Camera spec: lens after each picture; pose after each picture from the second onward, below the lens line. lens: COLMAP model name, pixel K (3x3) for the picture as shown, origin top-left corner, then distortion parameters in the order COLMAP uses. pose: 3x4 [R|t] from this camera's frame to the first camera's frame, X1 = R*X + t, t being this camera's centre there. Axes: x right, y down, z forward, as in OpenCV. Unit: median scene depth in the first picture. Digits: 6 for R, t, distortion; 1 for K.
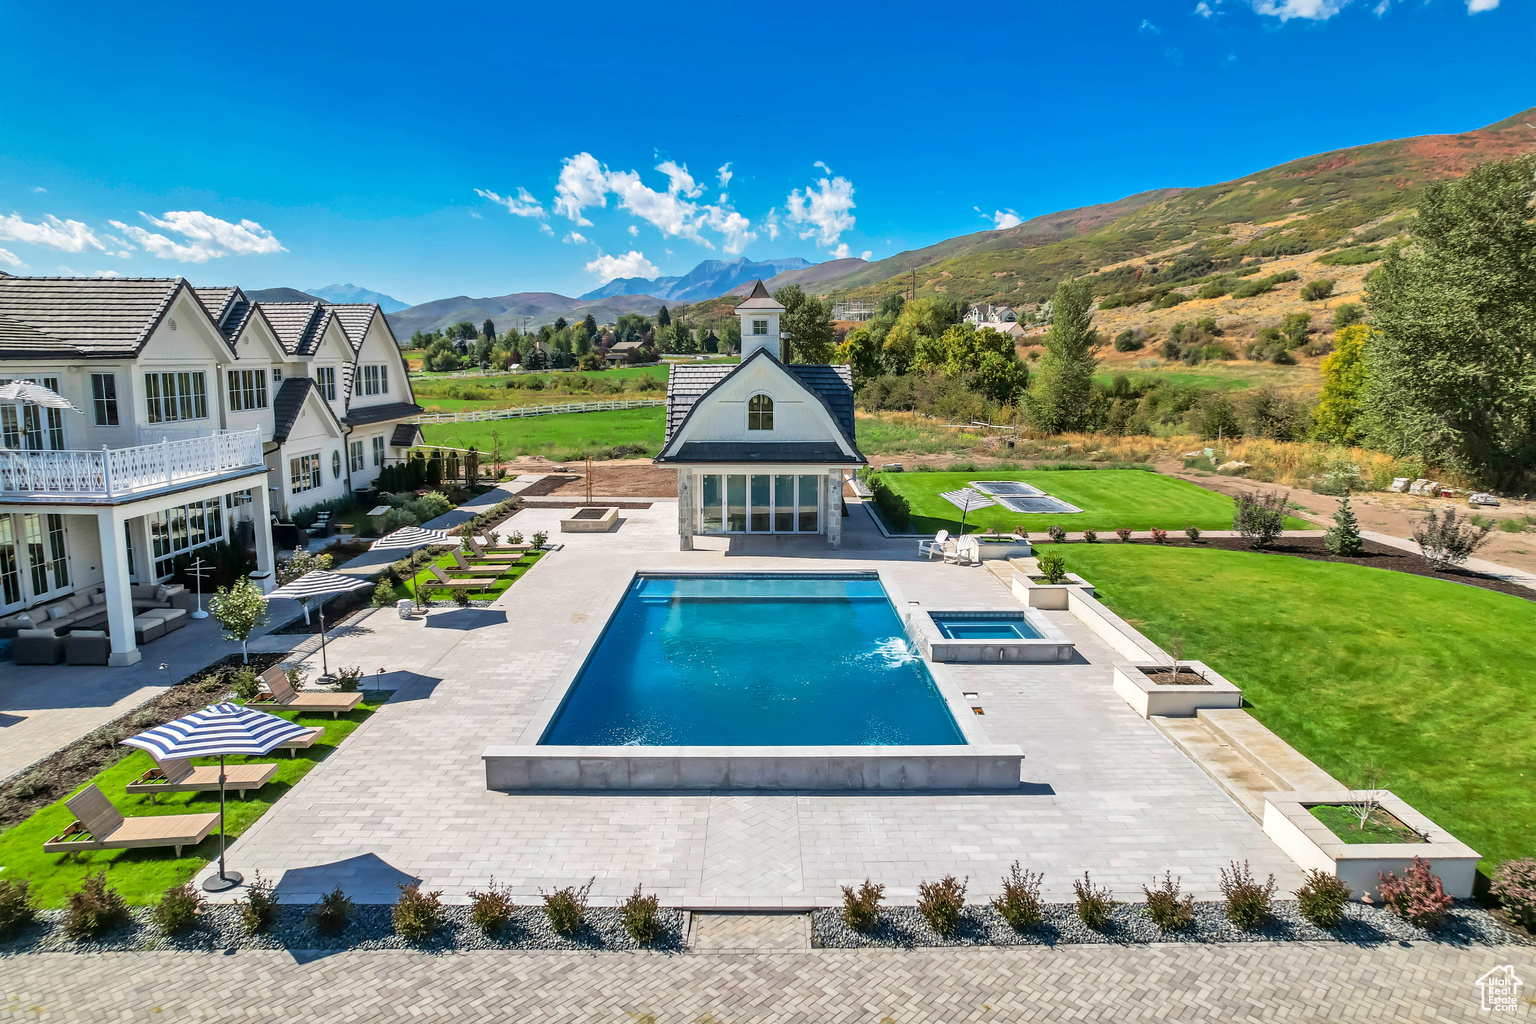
lens RADIAL K [[981.0, 0, 774.6], [0, 981.0, 512.8], [0, 0, 1]] dist [-0.076779, 0.069759]
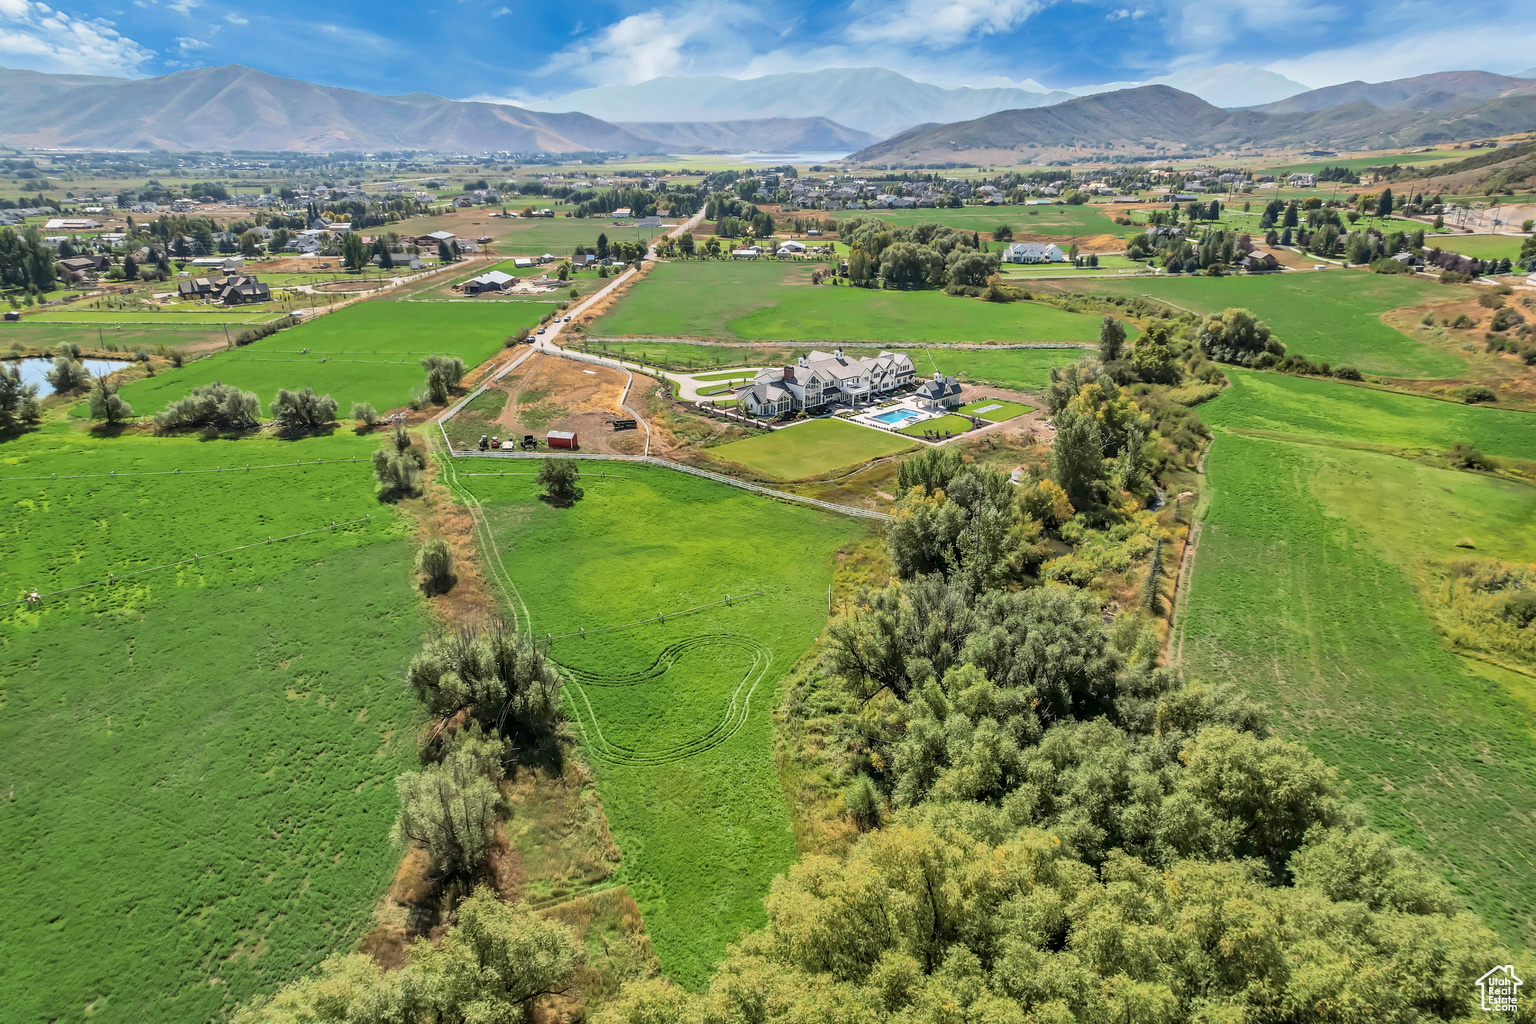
lens RADIAL K [[981.0, 0, 774.6], [0, 981.0, 512.8], [0, 0, 1]] dist [-0.076779, 0.069759]
pose [[0.679325, 0.267072, -0.683513, 4.614500], [-0.119462, 0.959246, 0.256080, -0.993724], [0.724048, -0.092308, 0.683545, -5.124462]]
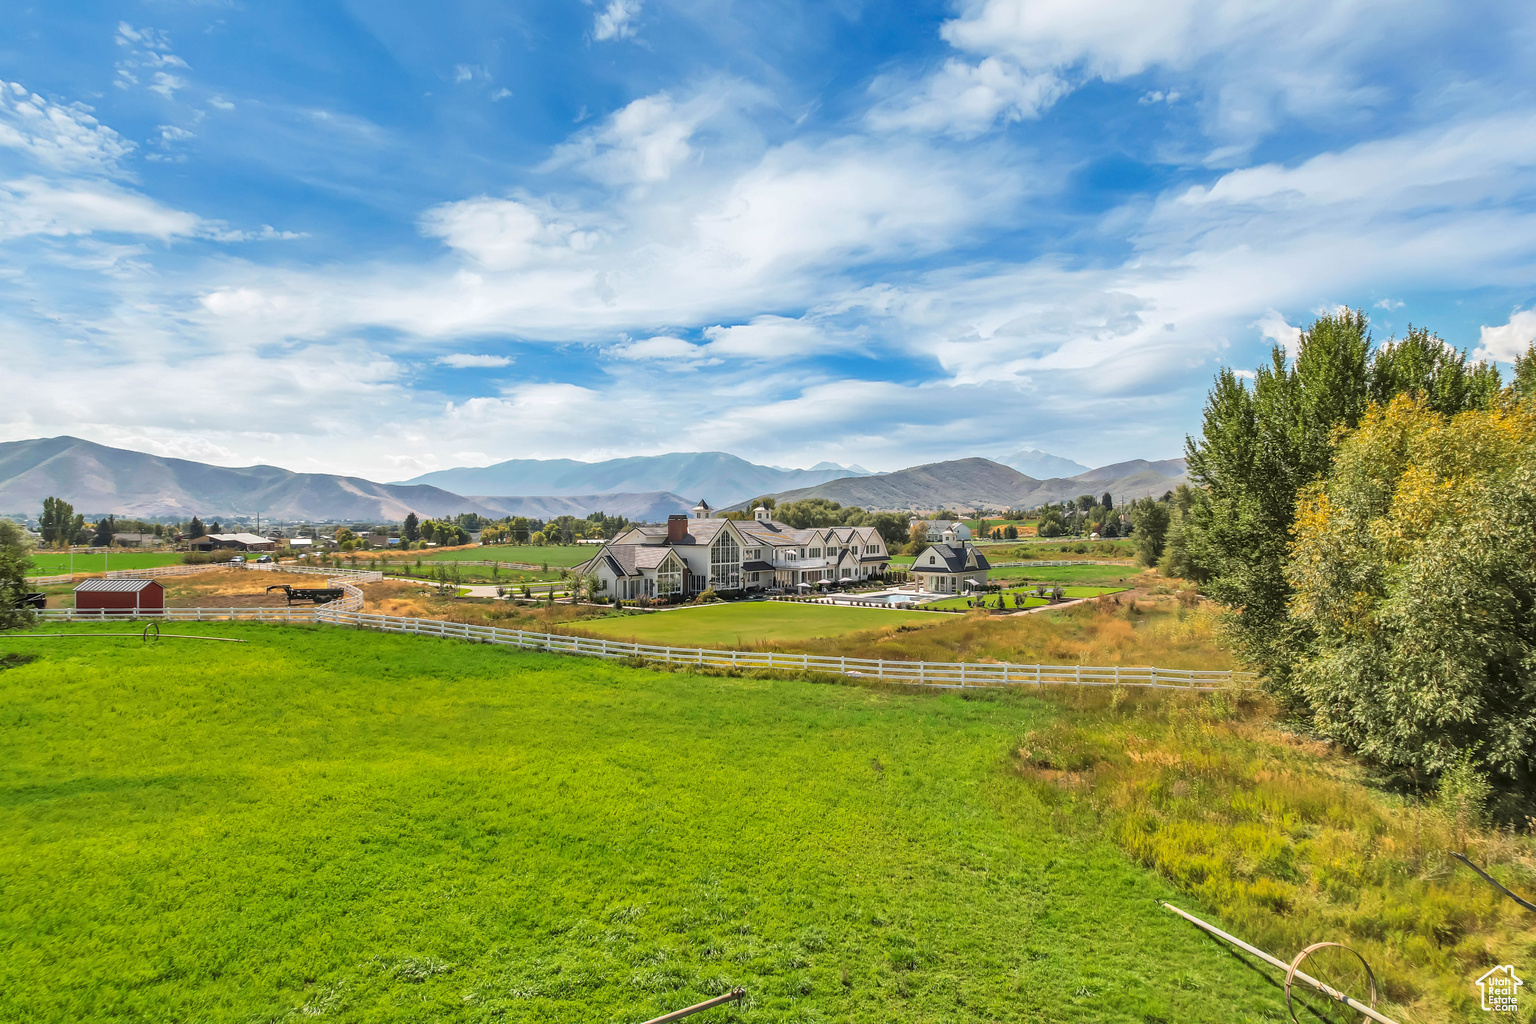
lens RADIAL K [[981.0, 0, 774.6], [0, 981.0, 512.8], [0, 0, 1]] dist [-0.076779, 0.069759]
pose [[0.784525, -0.003184, -0.620089, 1.990503], [-0.098216, 0.986726, -0.129327, 0.296519], [0.612270, 0.162363, 0.773799, -2.603354]]
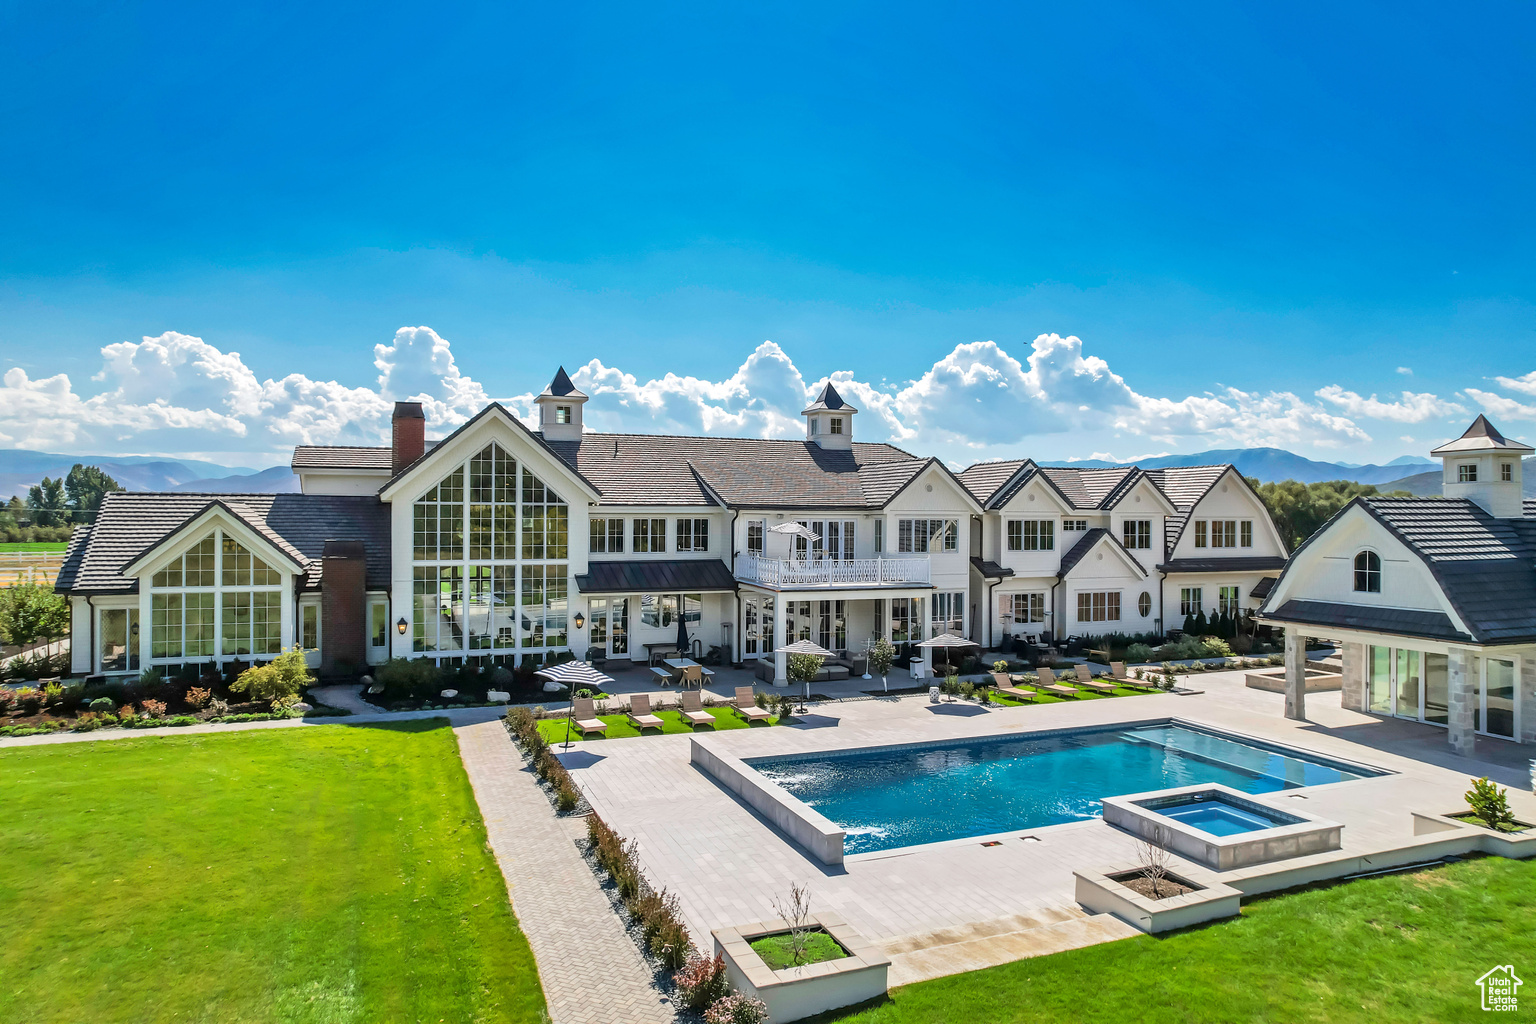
lens RADIAL K [[981.0, 0, 774.6], [0, 981.0, 512.8], [0, 0, 1]] dist [-0.076779, 0.069759]
pose [[0.363226, -0.006323, -0.931680, 0.567933], [-0.151047, 0.986349, -0.065581, -0.018467], [0.919376, 0.164548, 0.357312, 0.202119]]
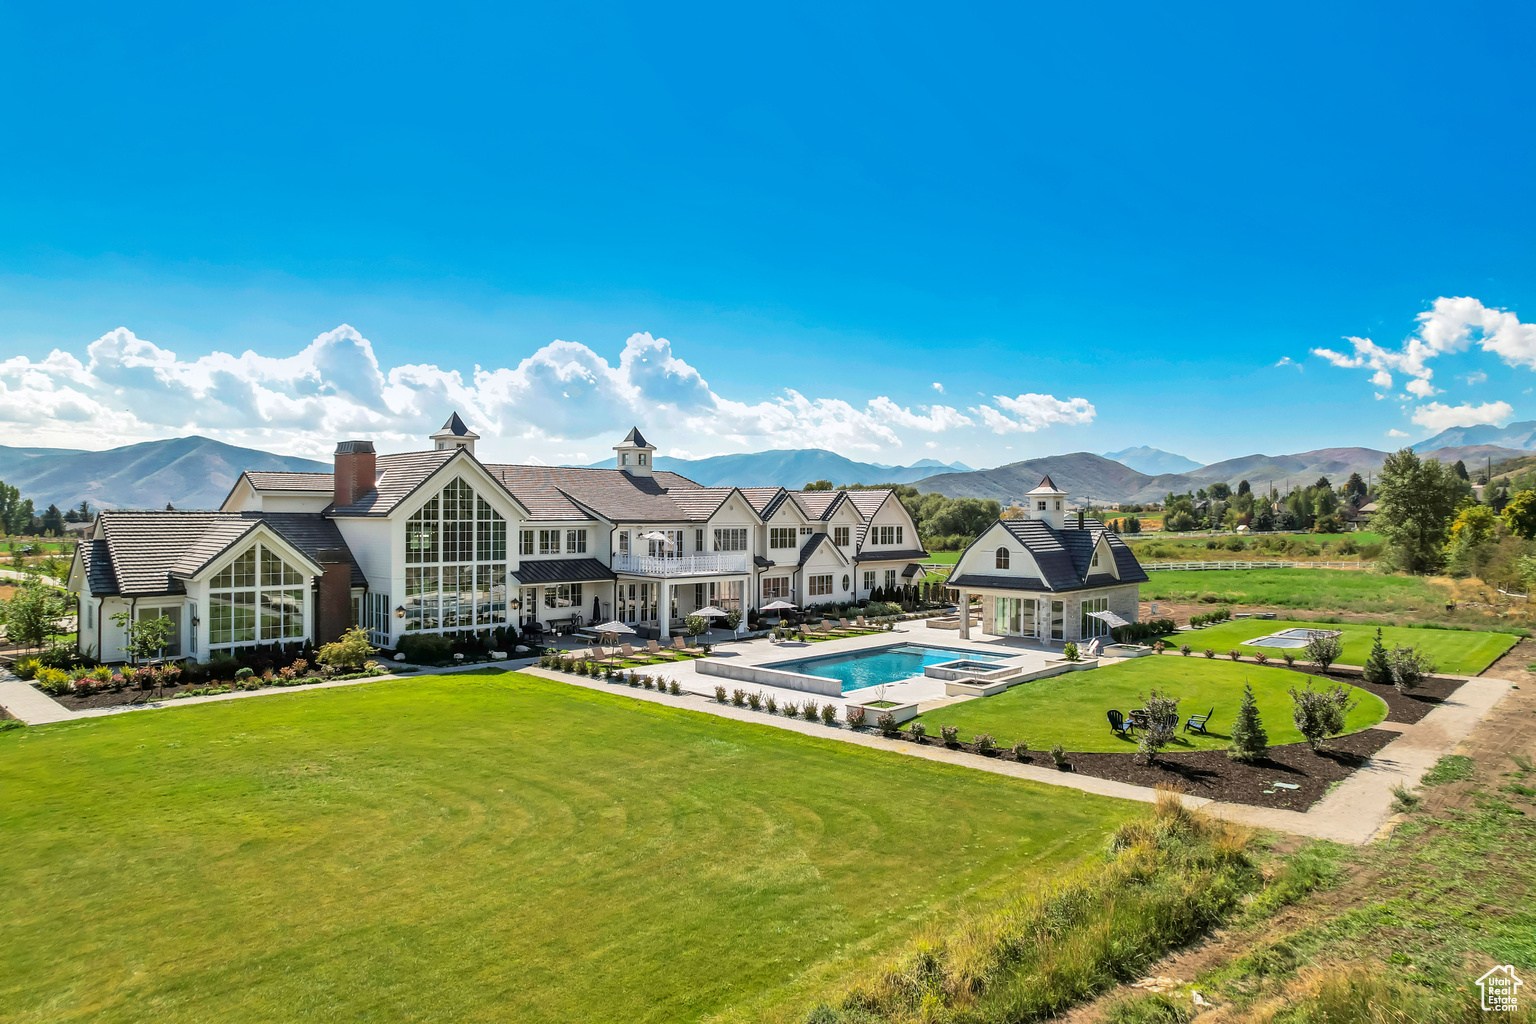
lens RADIAL K [[981.0, 0, 774.6], [0, 981.0, 512.8], [0, 0, 1]] dist [-0.076779, 0.069759]
pose [[0.716713, -0.000059, -0.697369, 0.833138], [-0.112868, 0.986806, -0.116083, 0.054709], [0.688174, 0.161909, 0.707249, -0.428832]]
